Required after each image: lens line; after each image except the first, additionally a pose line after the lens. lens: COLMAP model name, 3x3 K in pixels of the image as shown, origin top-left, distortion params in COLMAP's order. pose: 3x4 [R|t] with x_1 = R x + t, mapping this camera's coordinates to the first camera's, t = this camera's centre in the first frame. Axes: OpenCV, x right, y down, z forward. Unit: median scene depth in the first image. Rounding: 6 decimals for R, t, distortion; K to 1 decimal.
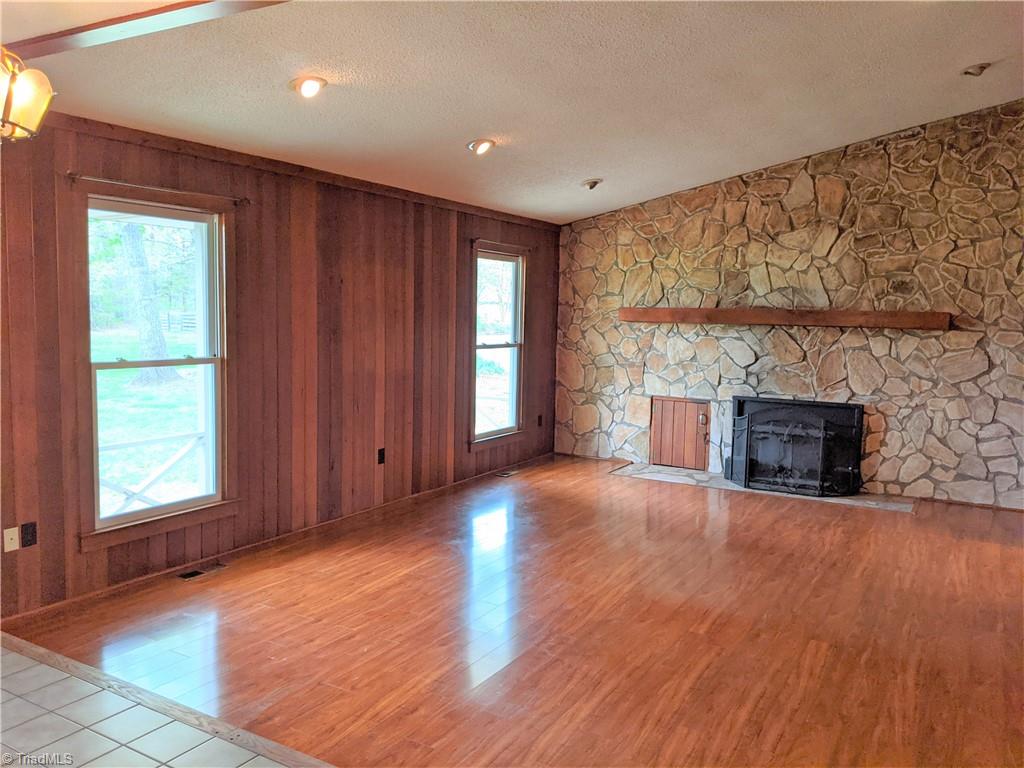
lens RADIAL K [[830.9, 0, 509.5], [0, 830.9, 388.7], [0, 0, 1]] dist [0.067765, -0.080622]
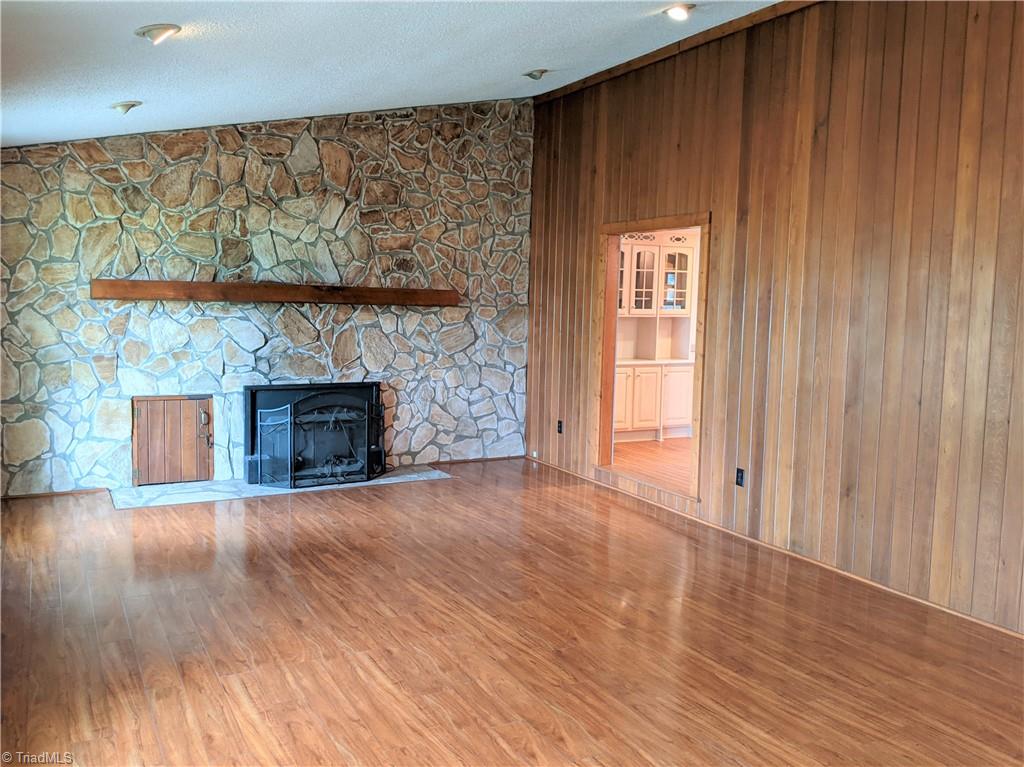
lens RADIAL K [[879.2, 0, 511.6], [0, 879.2, 392.2], [0, 0, 1]] dist [0.082518, -0.078340]
pose [[0.516075, -0.105474, 0.850024, -0.384832], [0.069170, 0.994280, 0.081378, -0.042638], [-0.853746, 0.016799, 0.520419, 0.315349]]
